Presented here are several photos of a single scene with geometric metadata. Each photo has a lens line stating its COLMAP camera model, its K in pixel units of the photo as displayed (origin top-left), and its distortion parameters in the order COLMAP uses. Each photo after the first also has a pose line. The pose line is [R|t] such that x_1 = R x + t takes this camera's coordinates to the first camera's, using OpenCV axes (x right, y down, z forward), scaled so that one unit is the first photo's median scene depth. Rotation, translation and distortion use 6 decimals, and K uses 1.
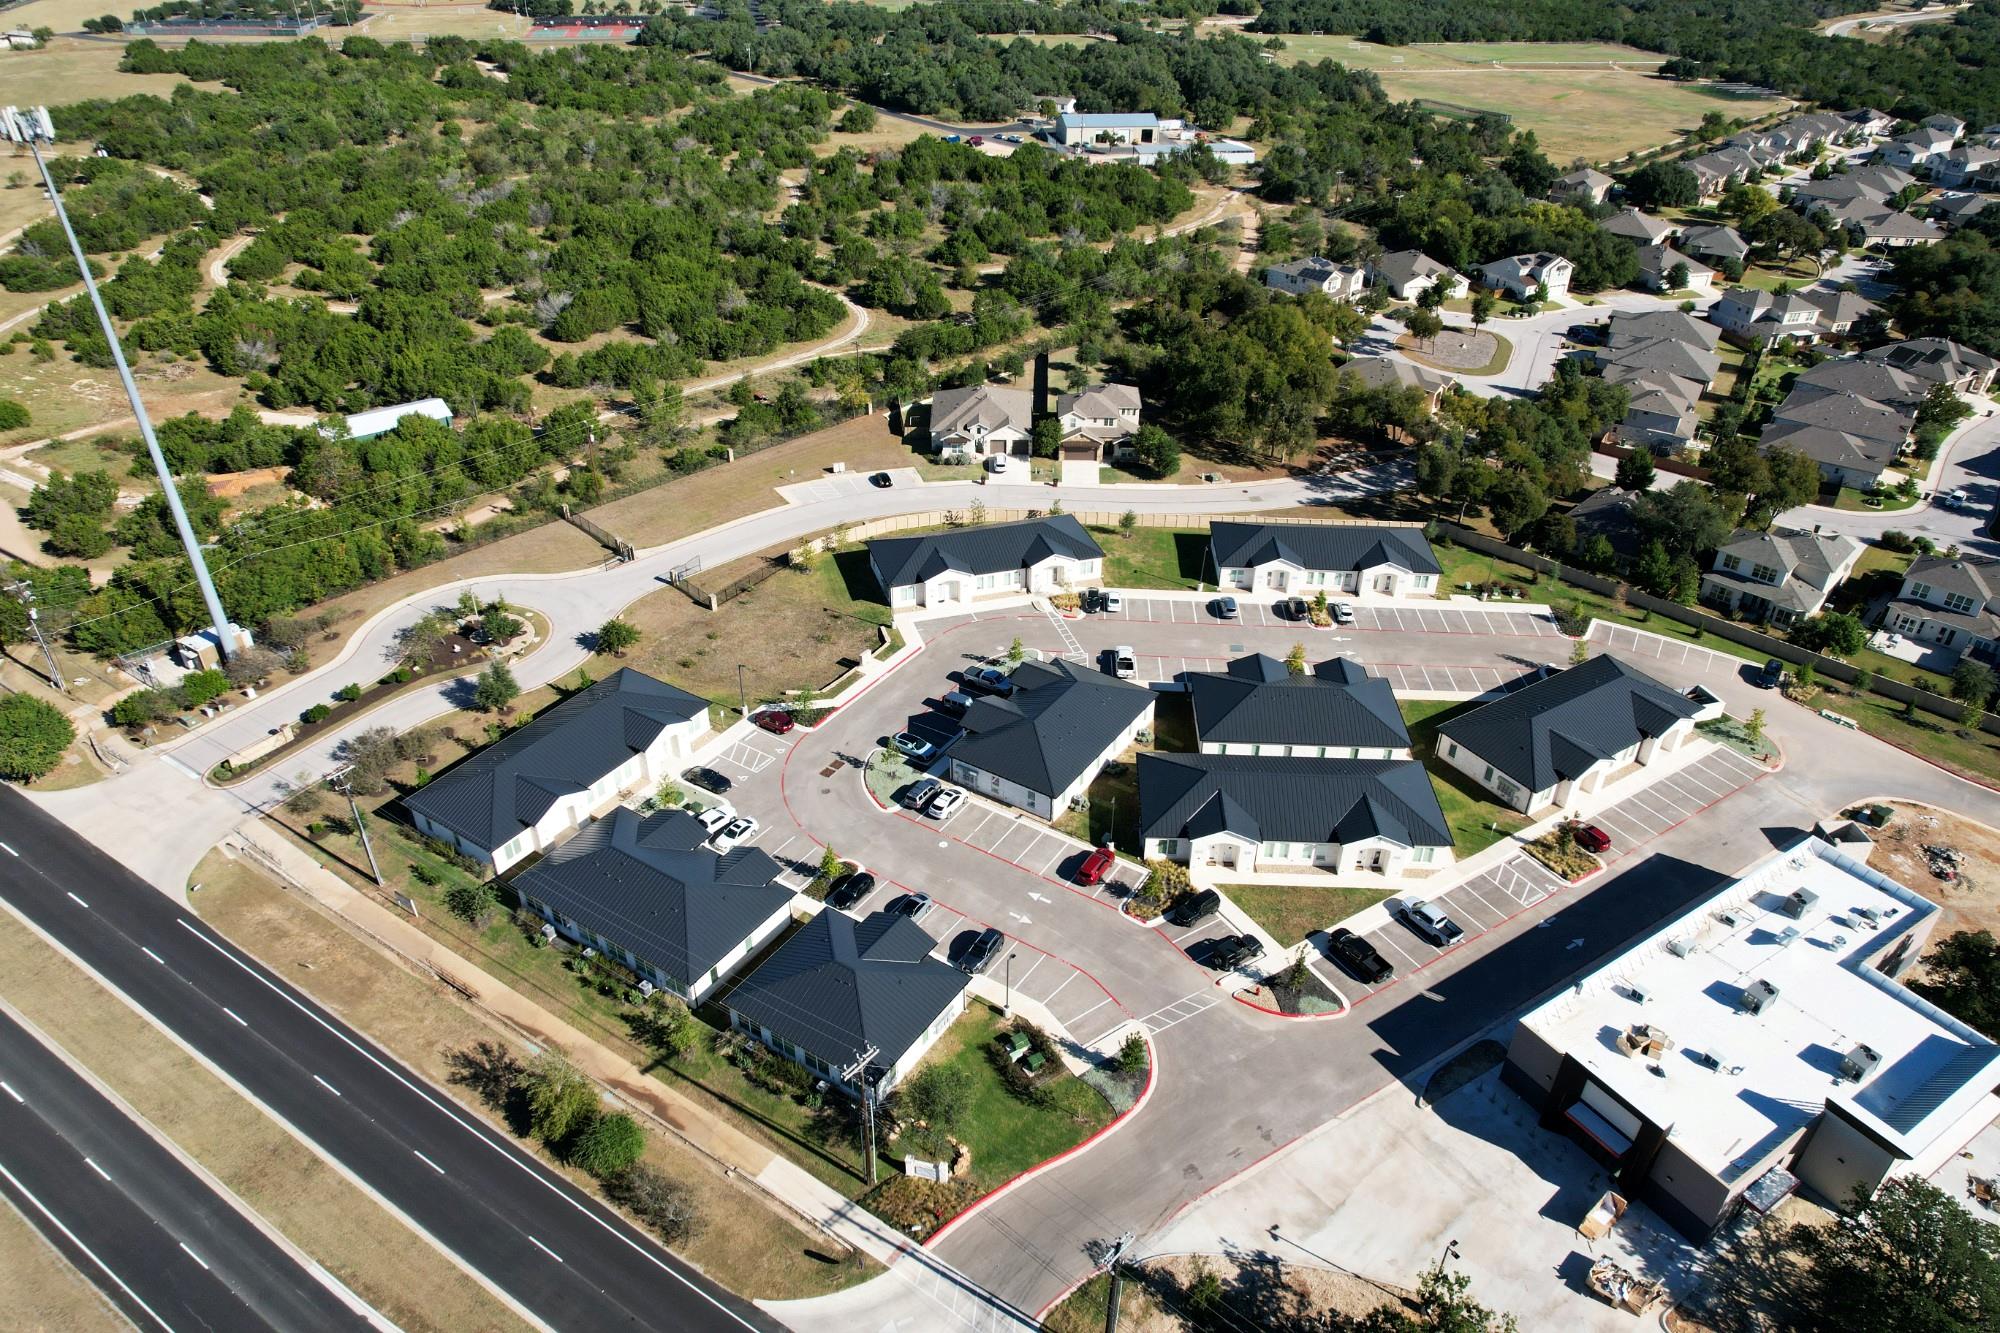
lens RADIAL K [[1280.3, 0, 1000.0], [0, 1280.3, 666.5], [0, 0, 1]] dist [-0.083160, 0.061312]
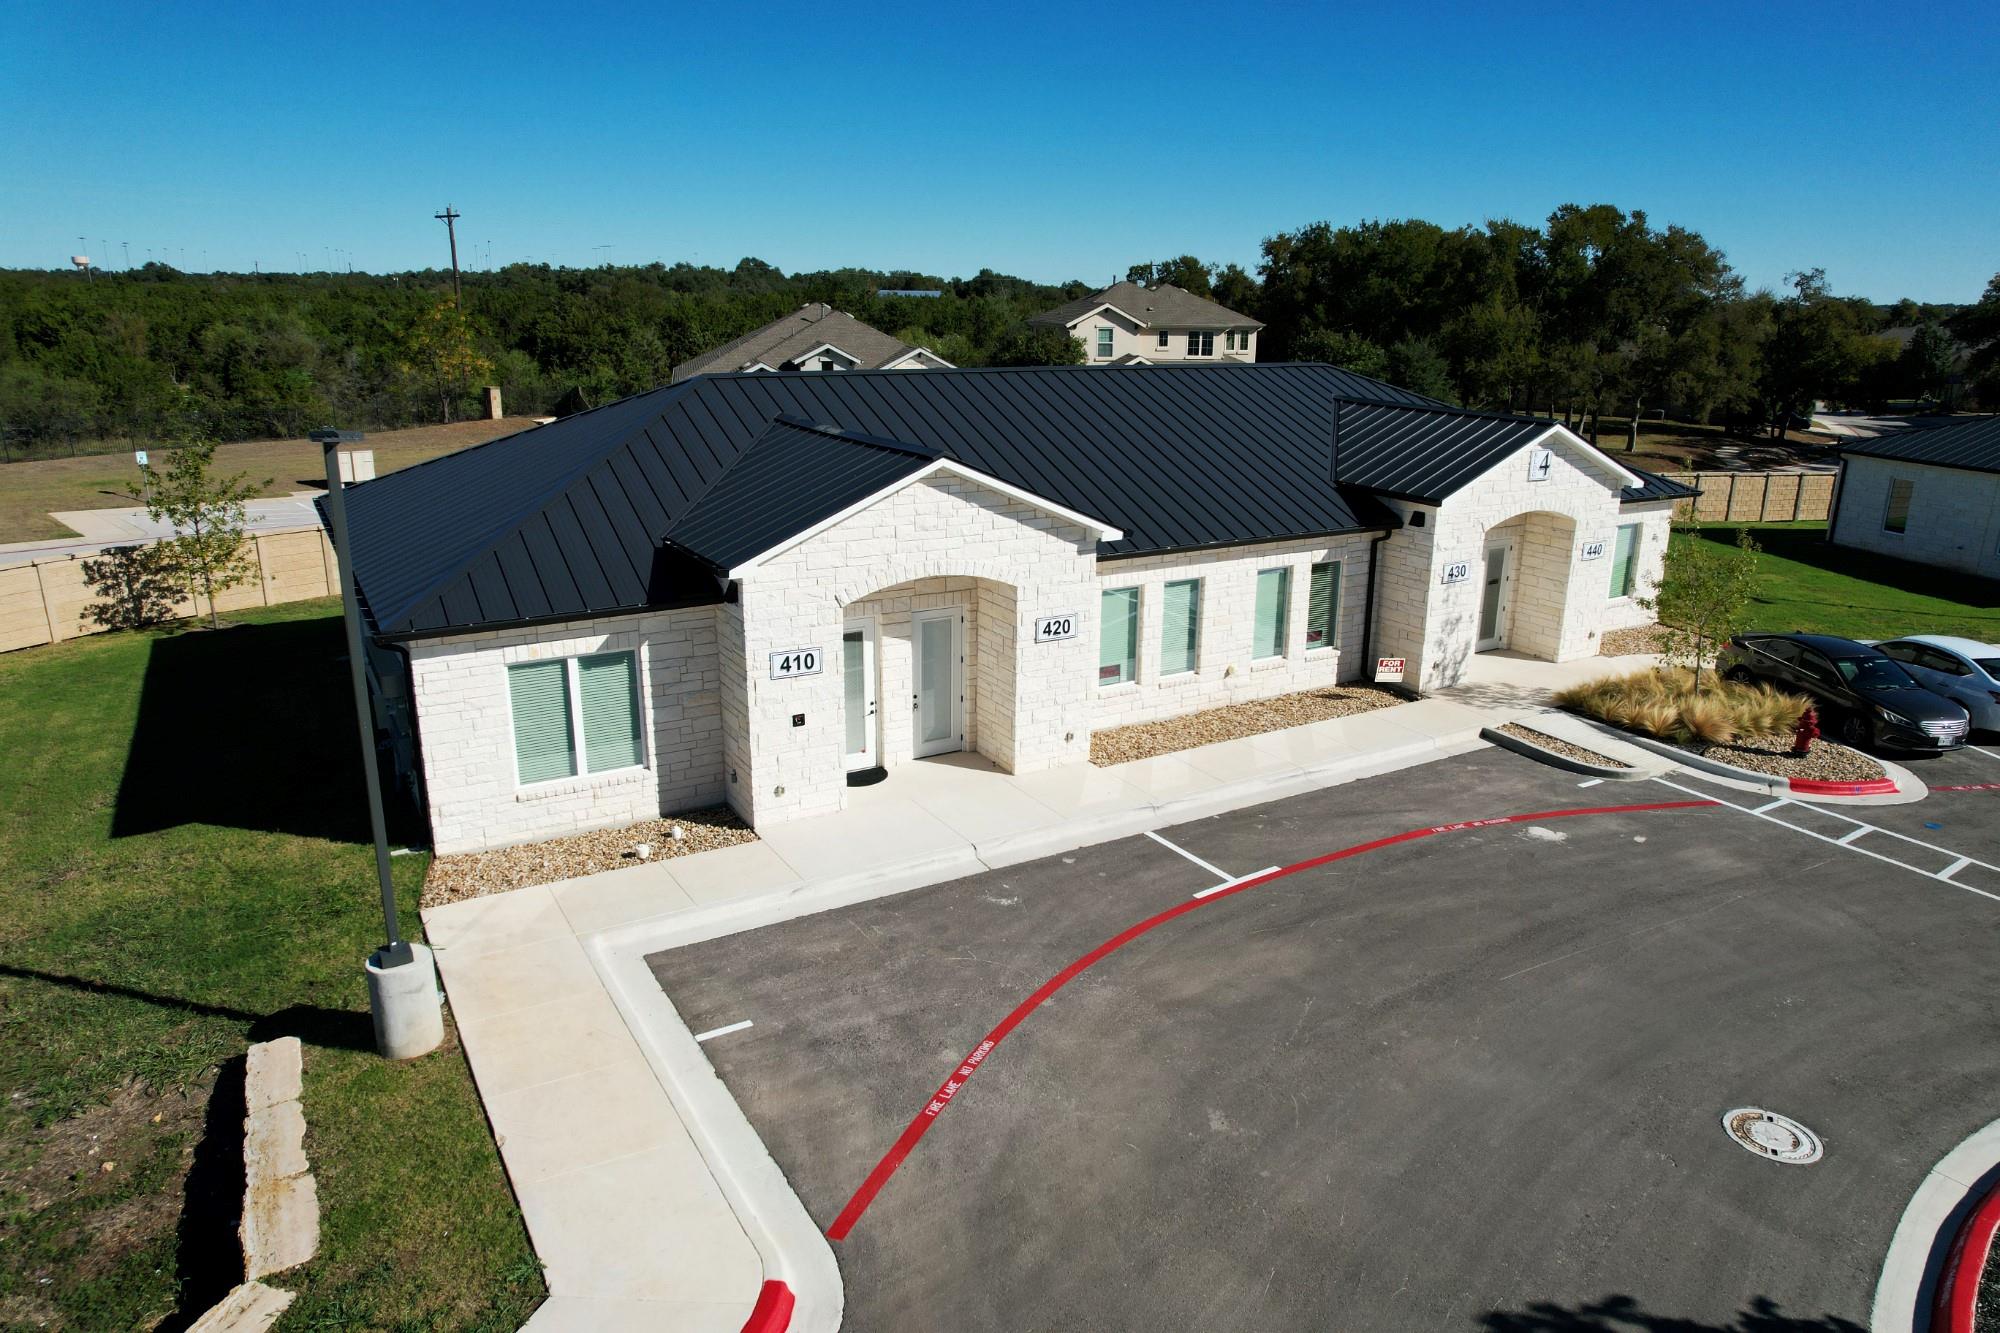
lens RADIAL K [[1272.8, 0, 1000.0], [0, 1272.8, 666.5], [0, 0, 1]] dist [-0.074983, 0.058098]
pose [[0.974285, -0.066830, 0.215178, -0.067405], [0.125000, 0.954879, -0.269408, -0.029525], [-0.187465, 0.289377, 0.938679, 1.005761]]
